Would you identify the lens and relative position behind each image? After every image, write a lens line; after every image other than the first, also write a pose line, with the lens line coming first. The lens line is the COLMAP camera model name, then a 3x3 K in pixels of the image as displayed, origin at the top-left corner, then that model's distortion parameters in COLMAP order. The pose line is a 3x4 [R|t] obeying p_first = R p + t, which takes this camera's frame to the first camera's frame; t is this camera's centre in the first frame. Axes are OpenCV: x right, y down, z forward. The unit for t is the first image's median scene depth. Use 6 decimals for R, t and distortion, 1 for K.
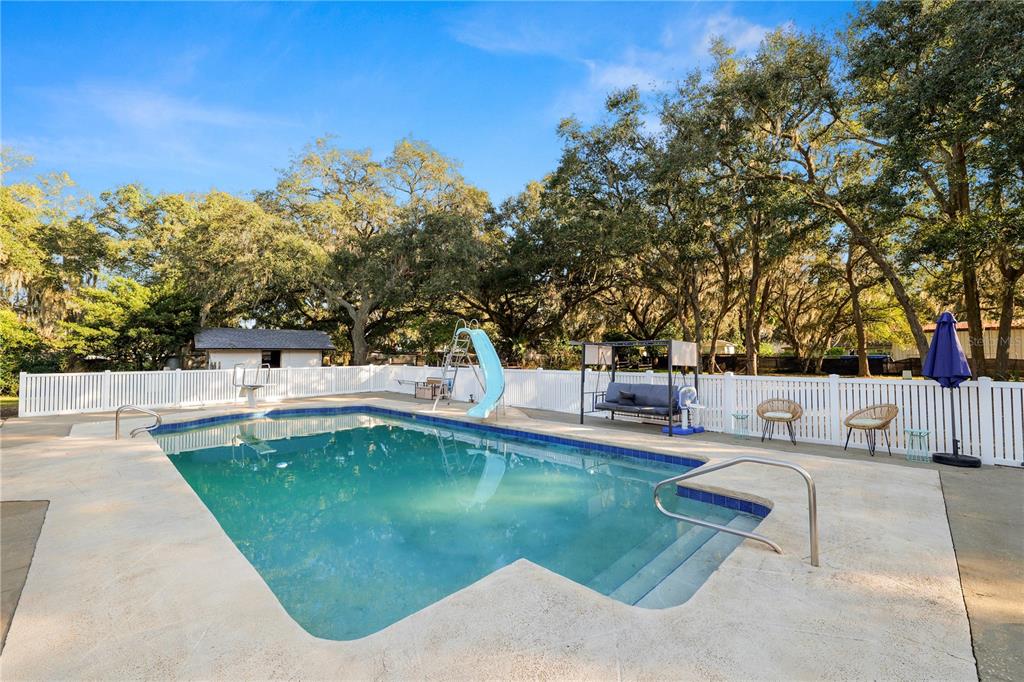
lens RADIAL K [[412.9, 0, 512.0], [0, 412.9, 341.0], [0, 0, 1]] dist [-0.000102, 0.000055]
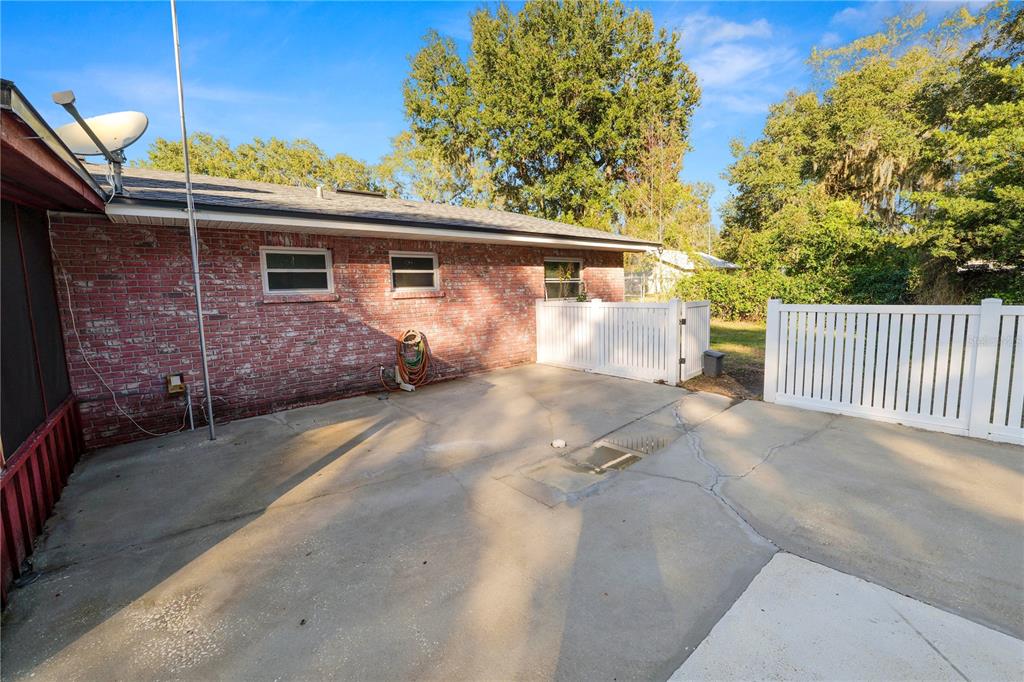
lens RADIAL K [[394.6, 0, 511.4], [0, 394.6, 327.1], [0, 0, 1]] dist [-0.000894, -0.000099]
pose [[-0.113572, 0.108249, -0.987615, -0.524970], [0.066296, 0.992657, 0.101178, 0.032093], [0.991315, -0.053984, -0.119915, 0.548998]]
